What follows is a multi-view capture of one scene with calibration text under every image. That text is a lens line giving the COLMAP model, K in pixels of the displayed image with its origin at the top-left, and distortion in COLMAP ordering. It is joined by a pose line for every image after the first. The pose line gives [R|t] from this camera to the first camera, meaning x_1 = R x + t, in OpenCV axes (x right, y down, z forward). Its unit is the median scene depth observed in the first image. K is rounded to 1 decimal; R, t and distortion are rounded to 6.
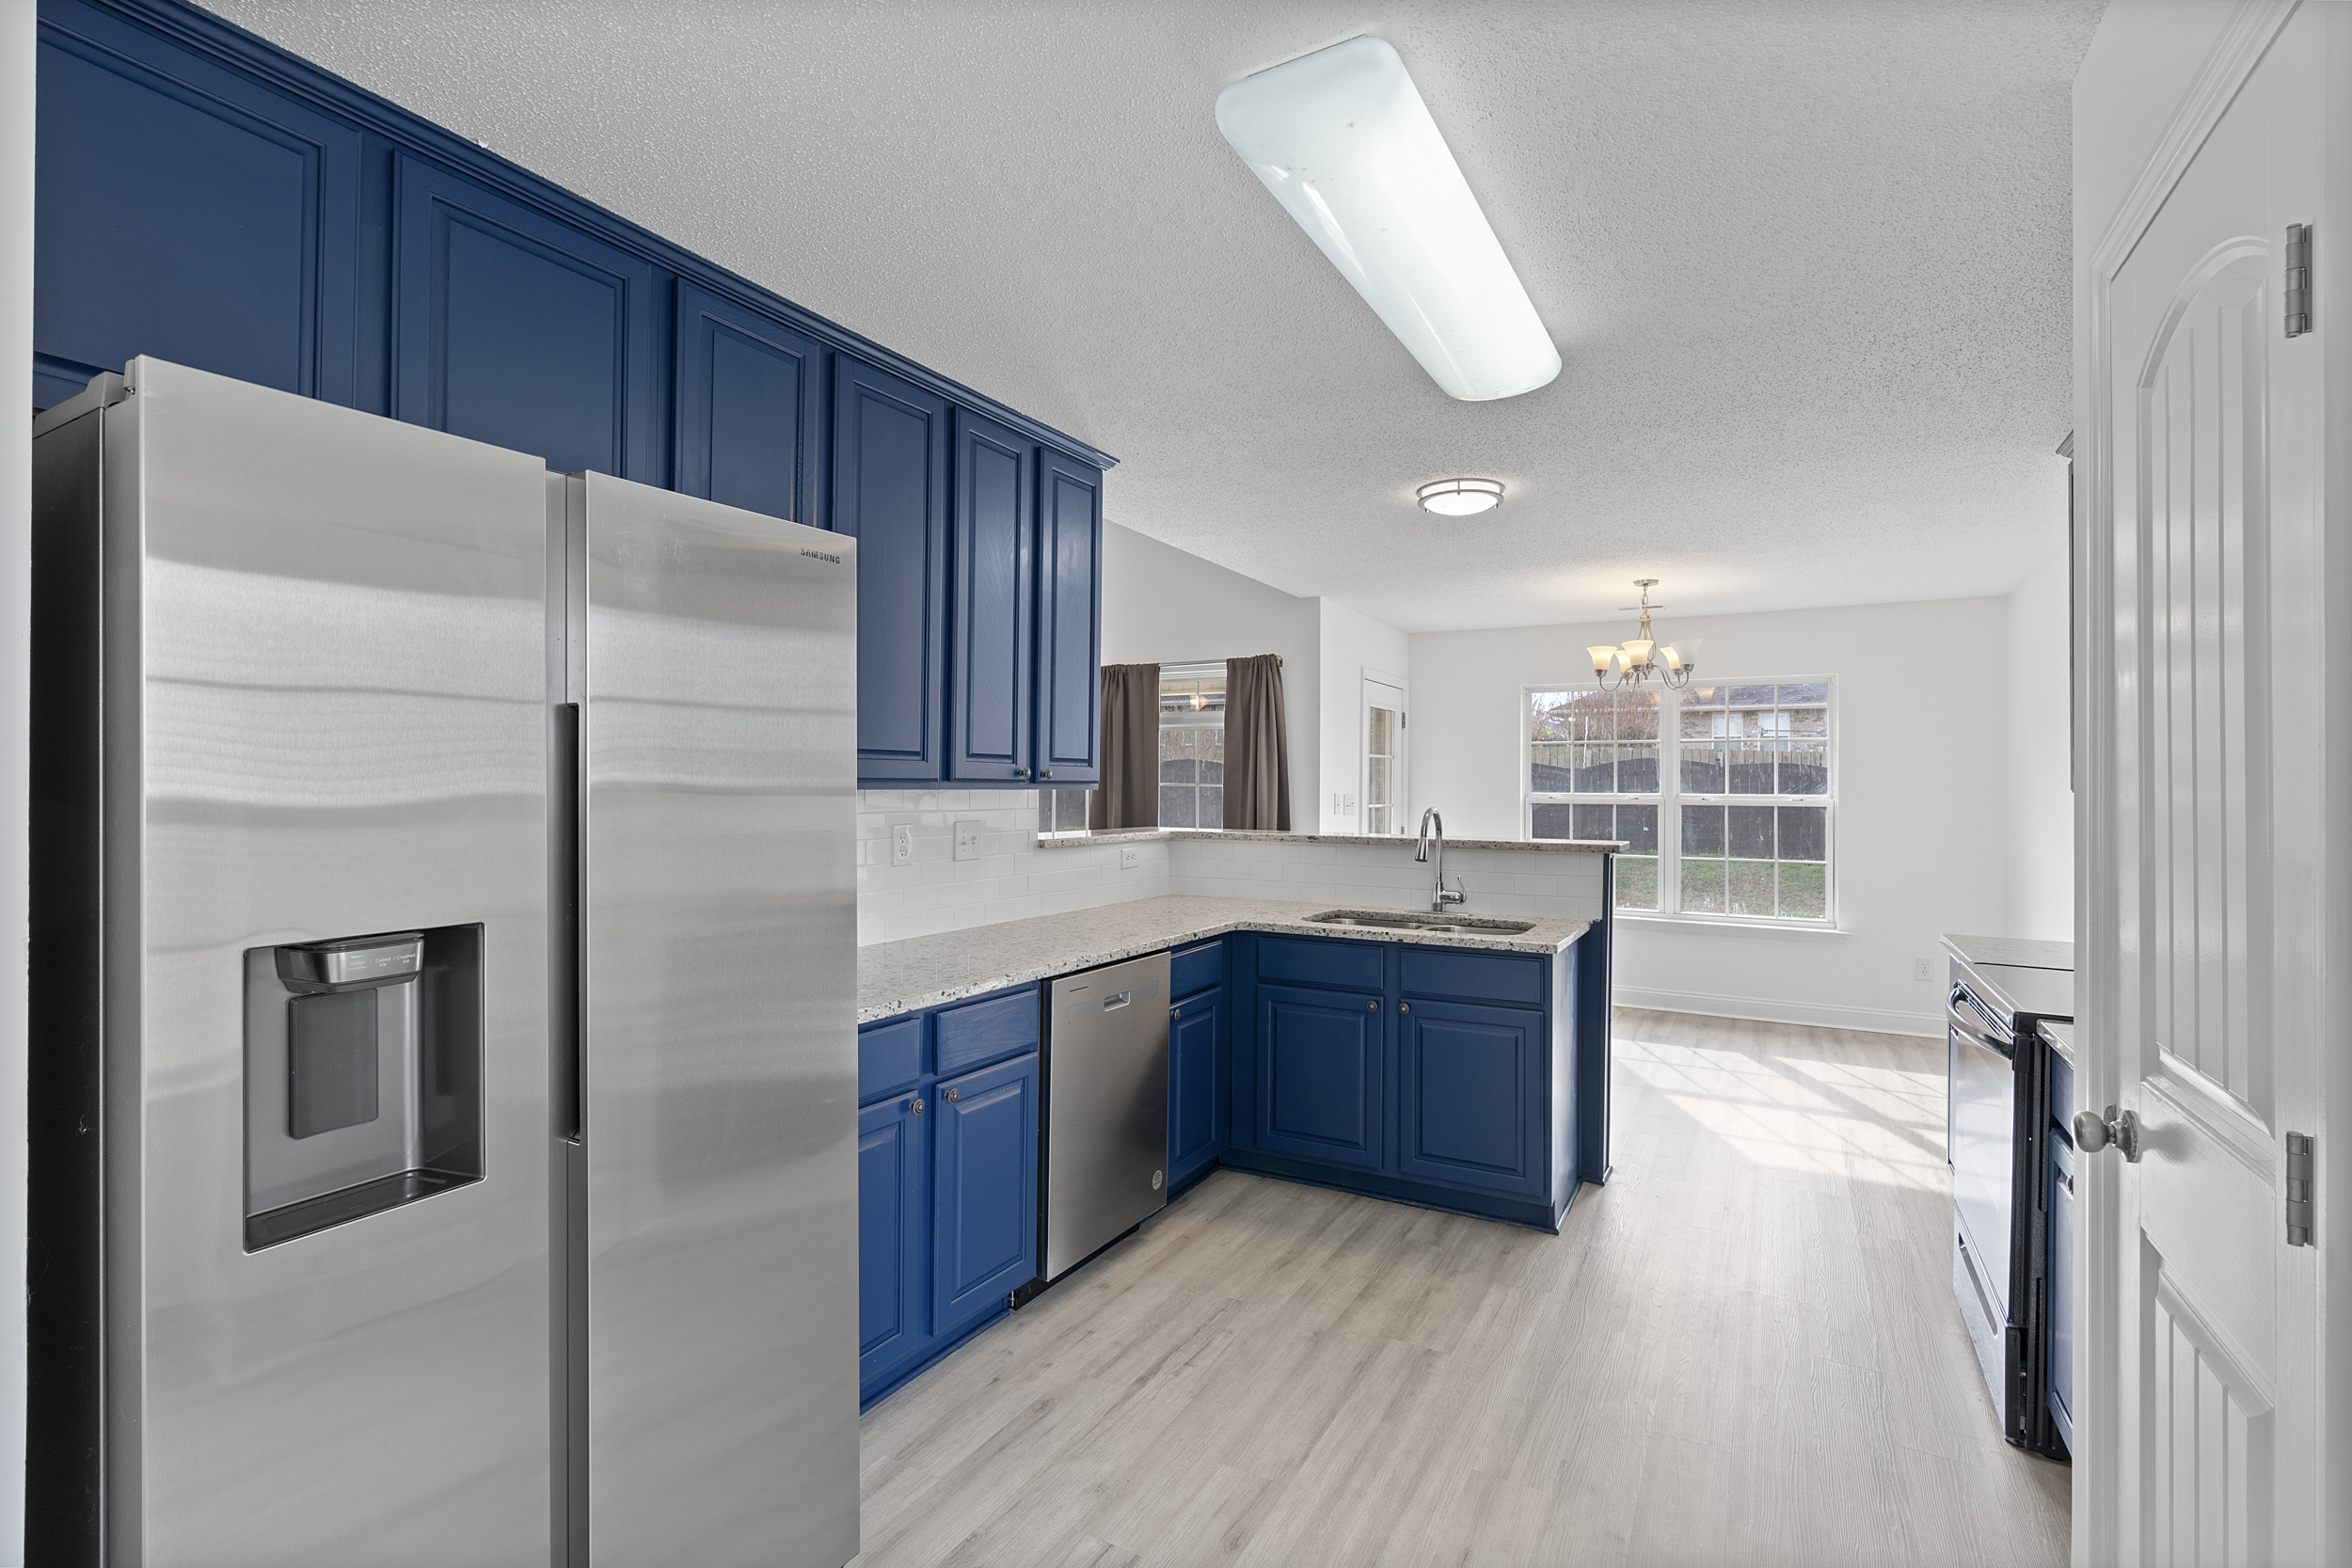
lens RADIAL K [[1058.6, 0, 1180.5], [0, 1058.6, 777.0], [0, 0, 1]] dist [-0.013020, 0.004339]
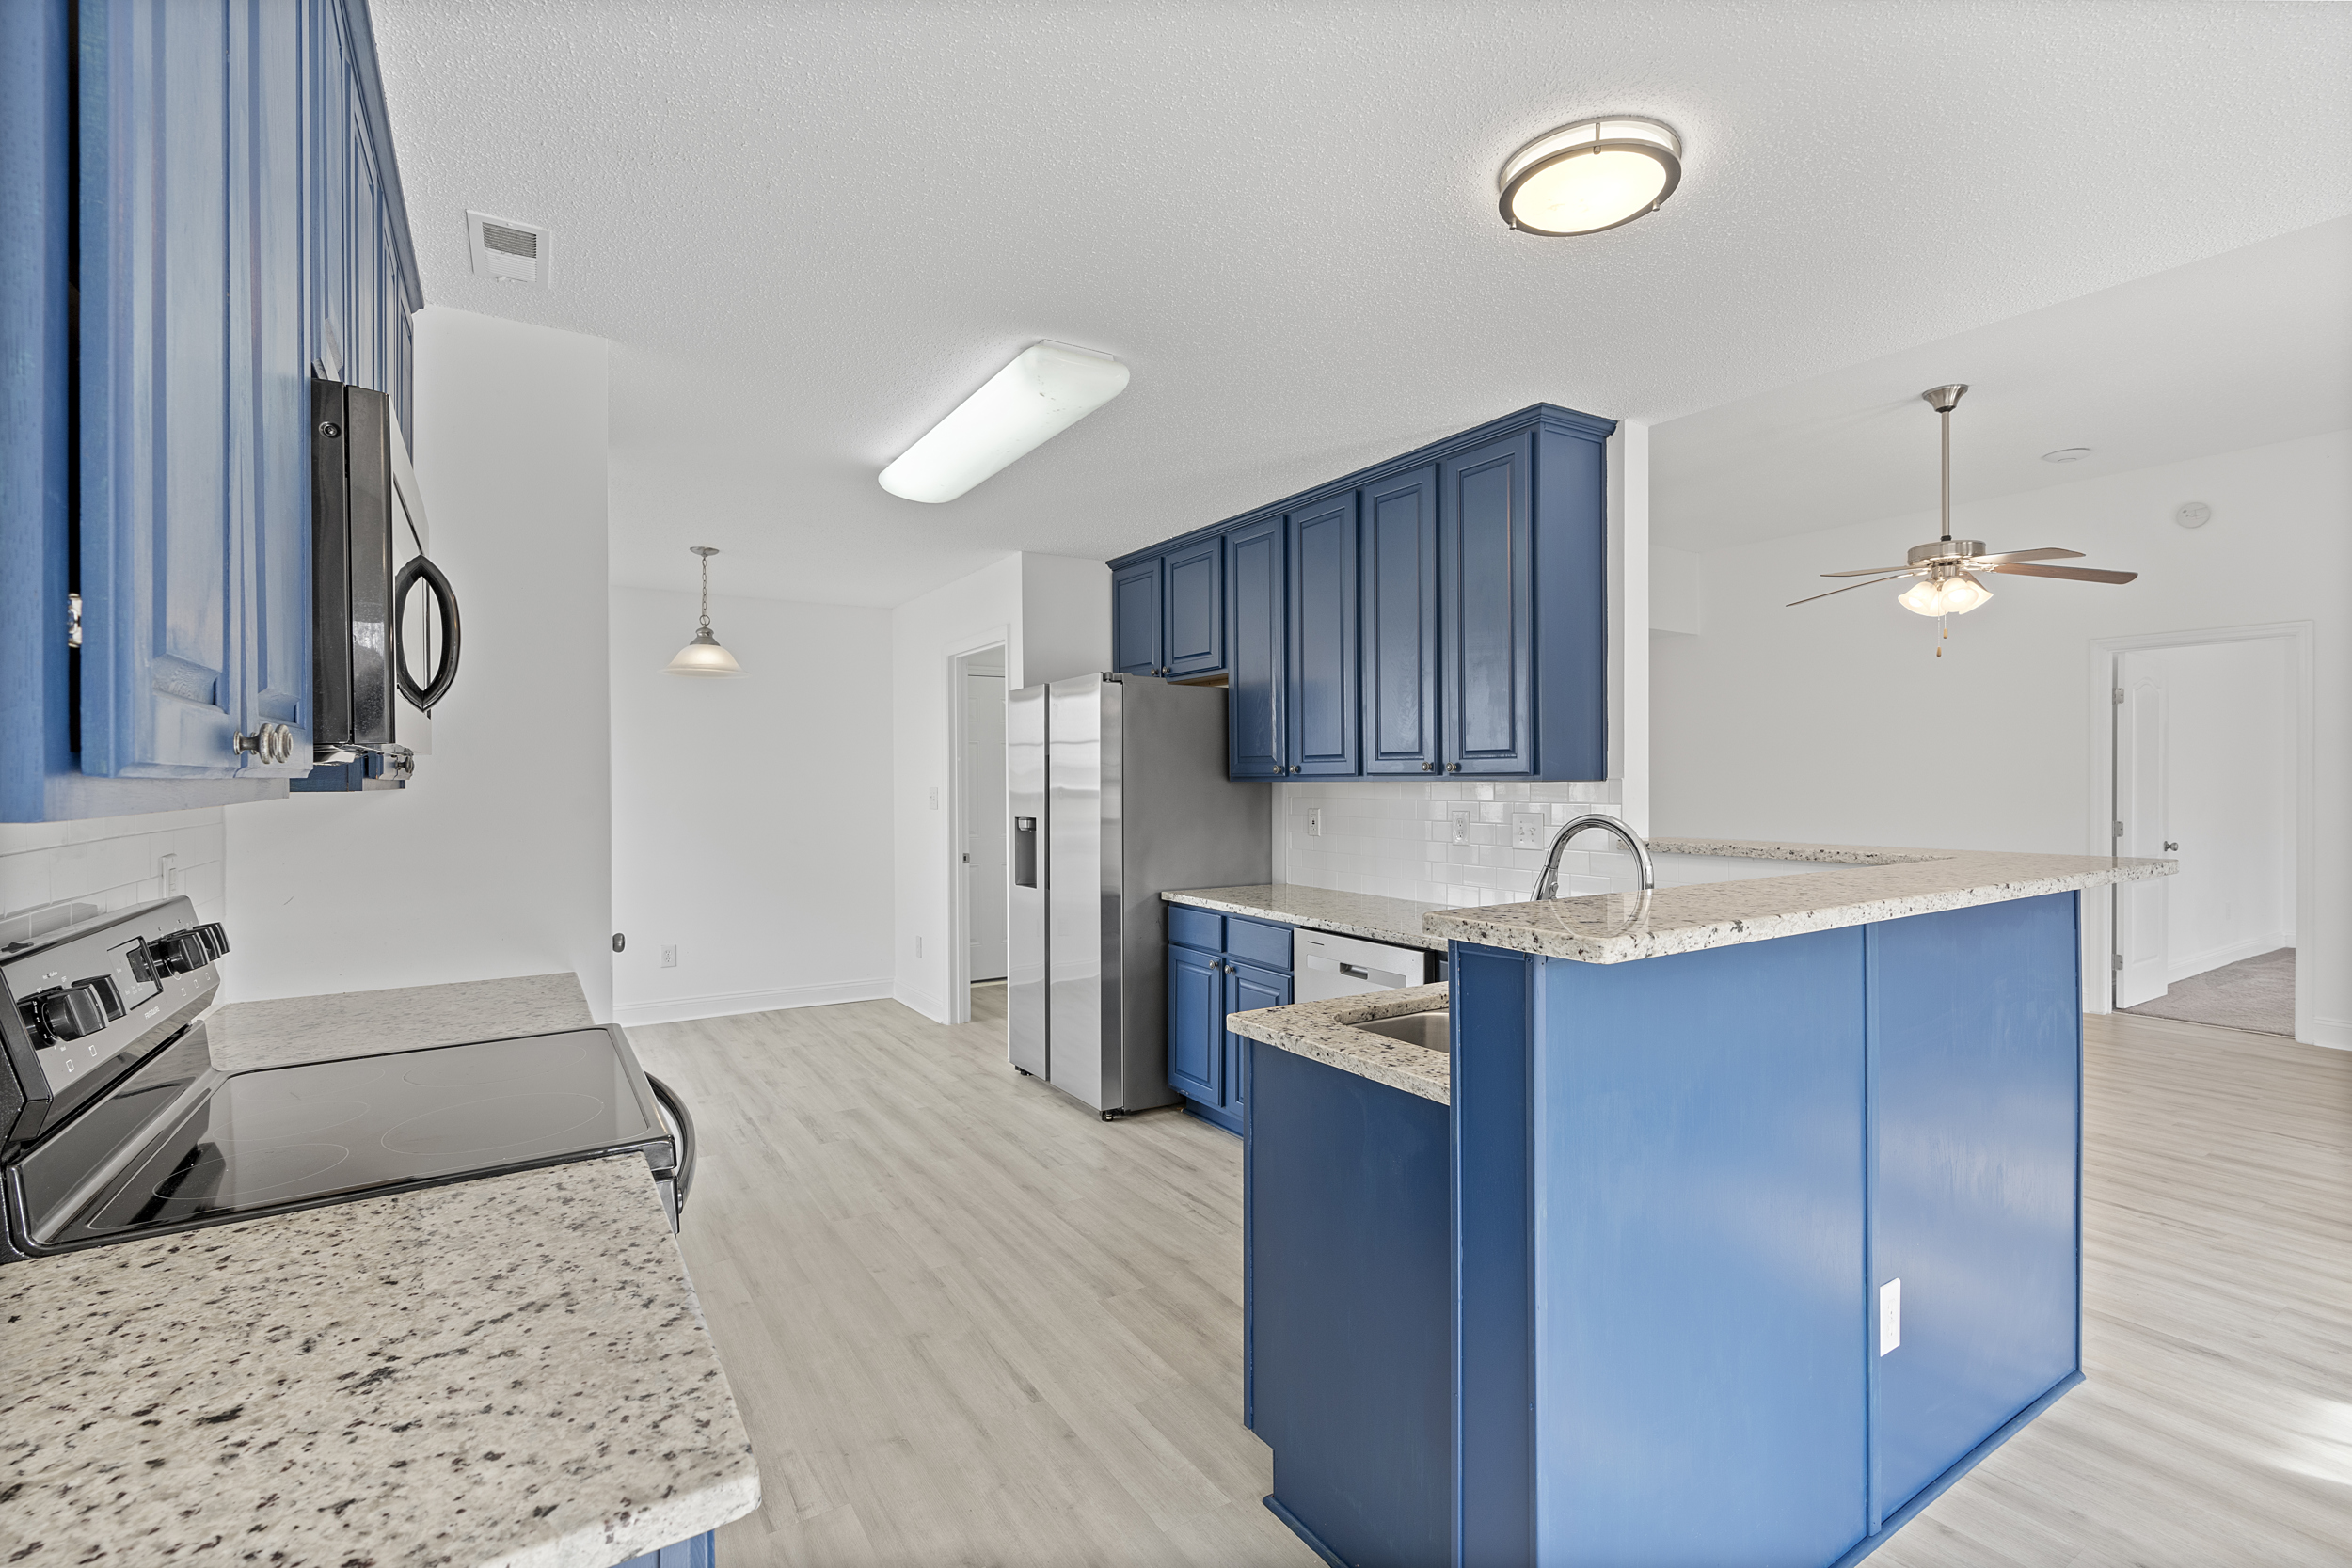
lens RADIAL K [[1059.3, 0, 1176.0], [0, 1059.3, 784.0], [0, 0, 1]] dist [-0.009207, 0.001340]
pose [[-0.473155, -0.003144, -0.880974, 0.907580], [0.005191, 0.999966, -0.006356, 0.018708], [0.880964, -0.007580, -0.473122, 1.226001]]
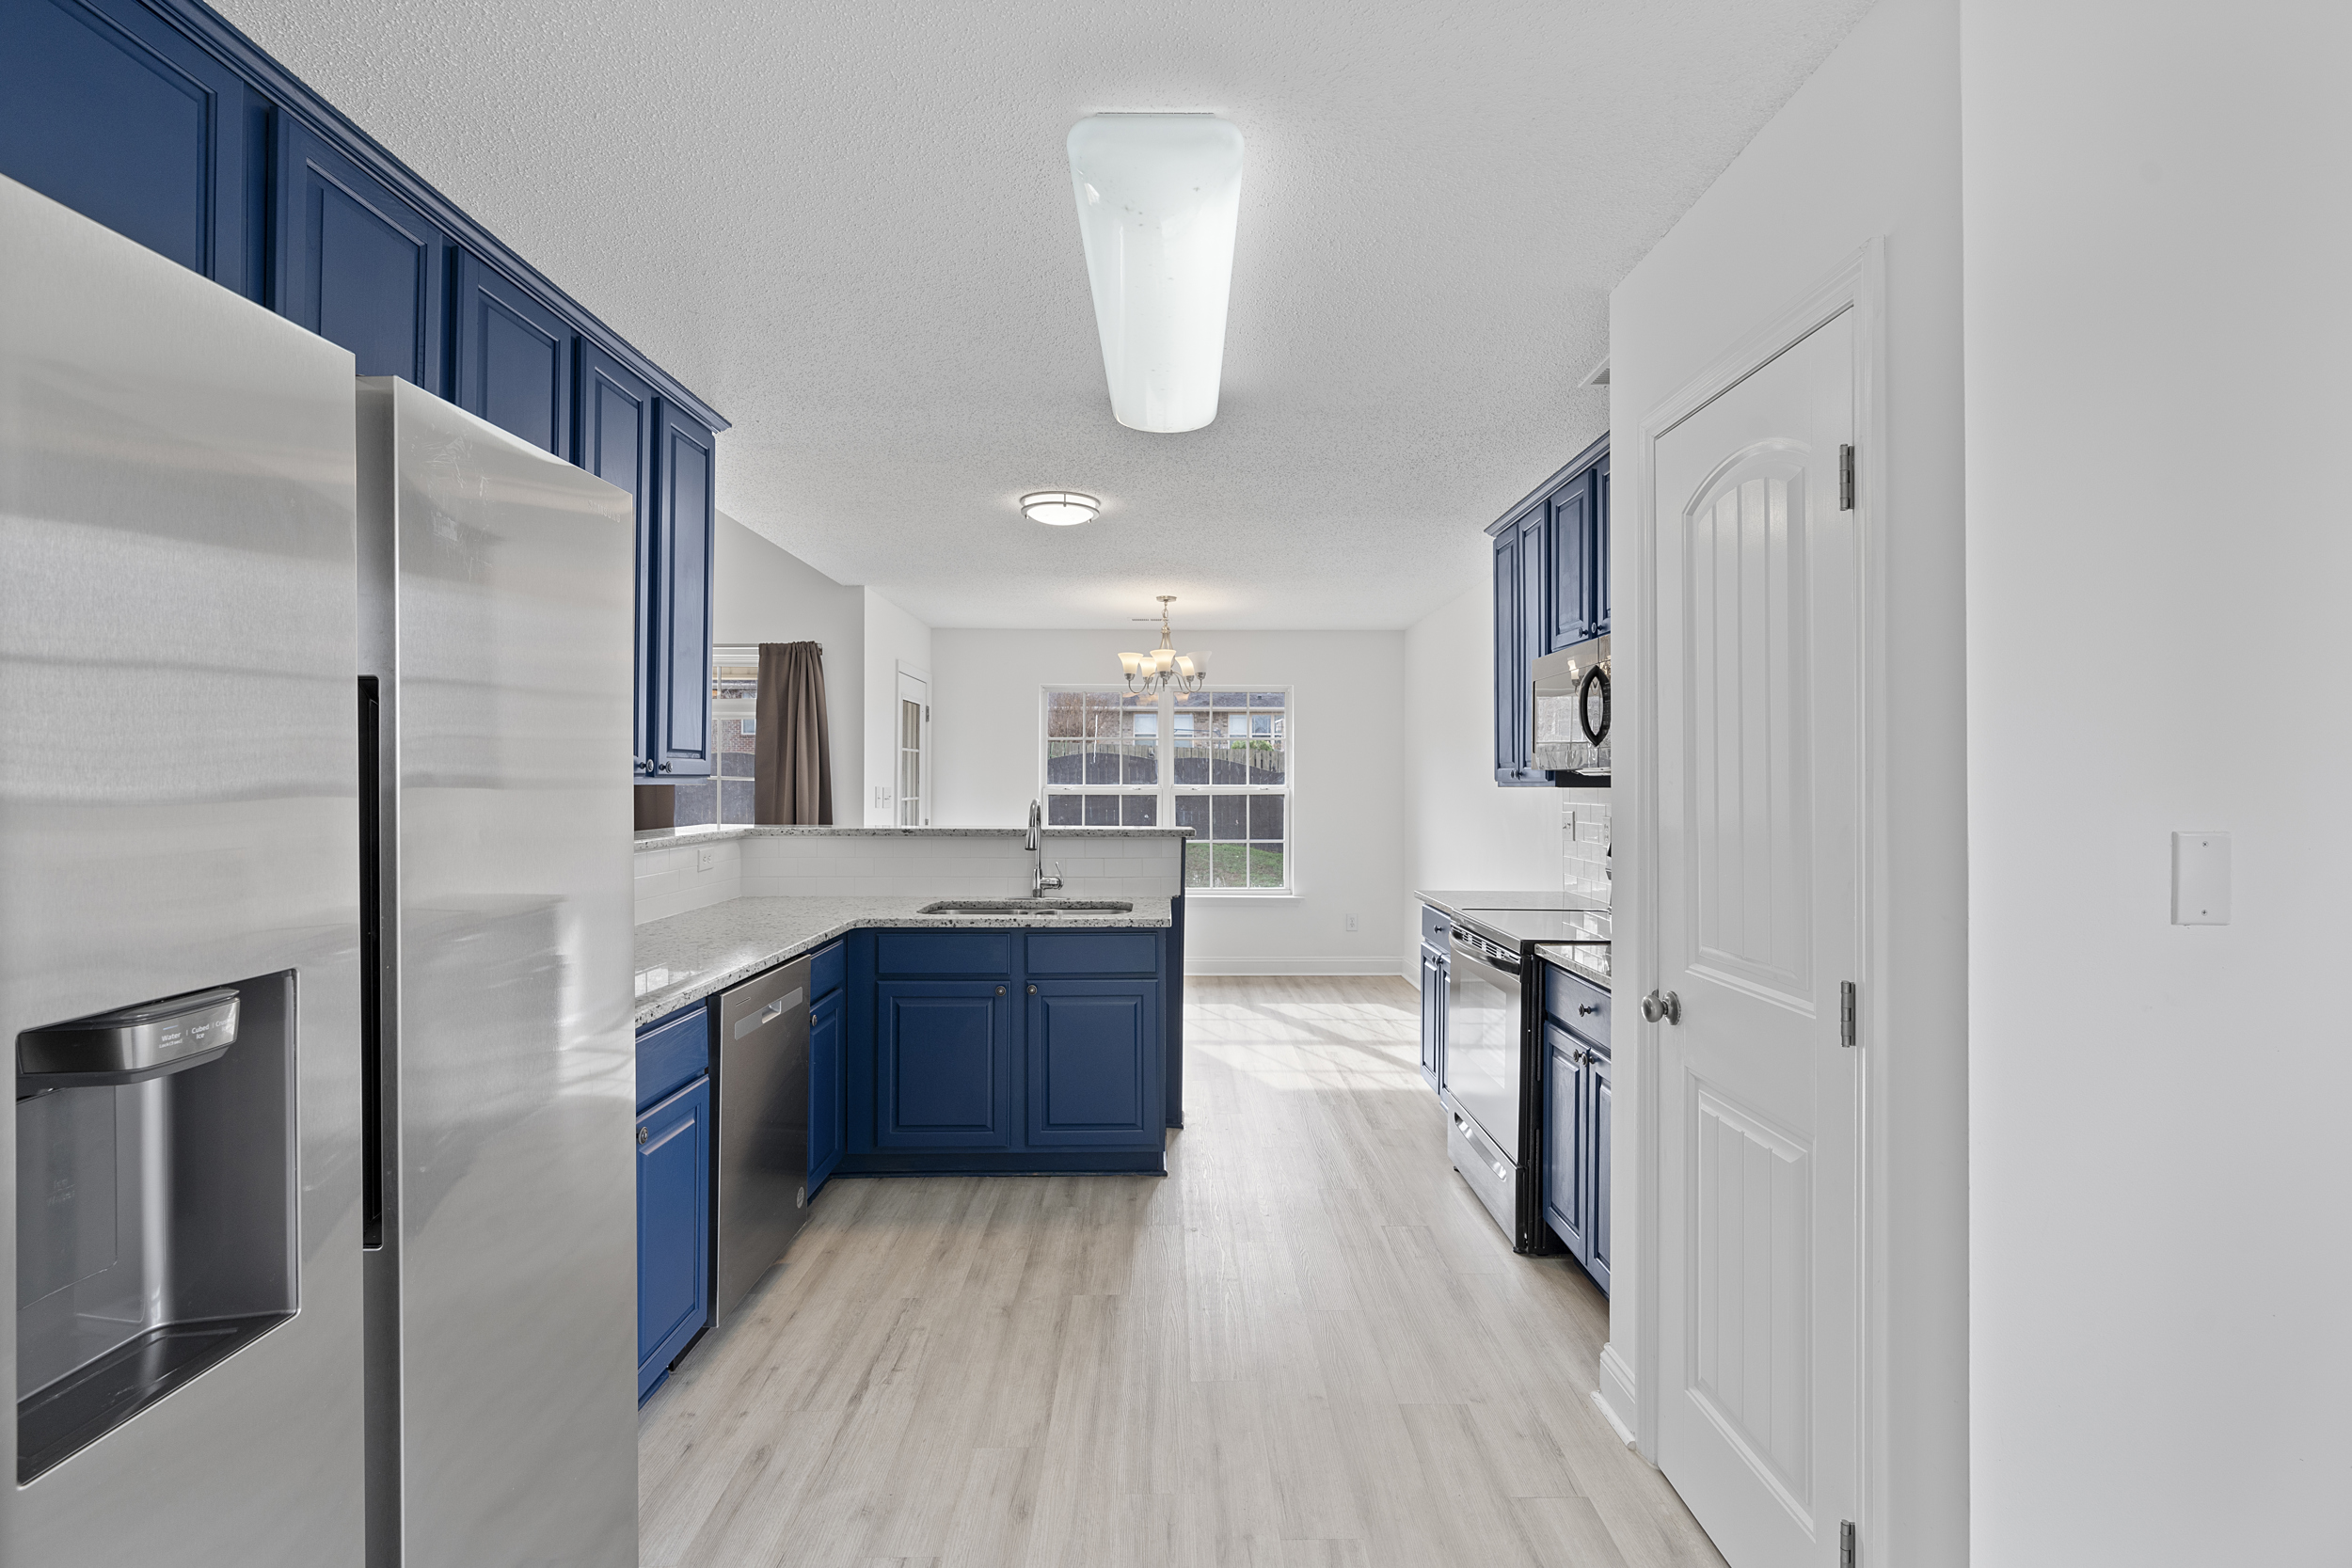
lens RADIAL K [[1054.1, 0, 1179.2], [0, 1054.1, 773.4], [0, 0, 1]] dist [-0.005566, 0.000394]
pose [[0.865379, -0.001391, 0.501116, -0.191962], [-0.000543, 0.999993, 0.003713, -0.000921], [-0.501117, -0.003485, 0.865372, 0.018382]]
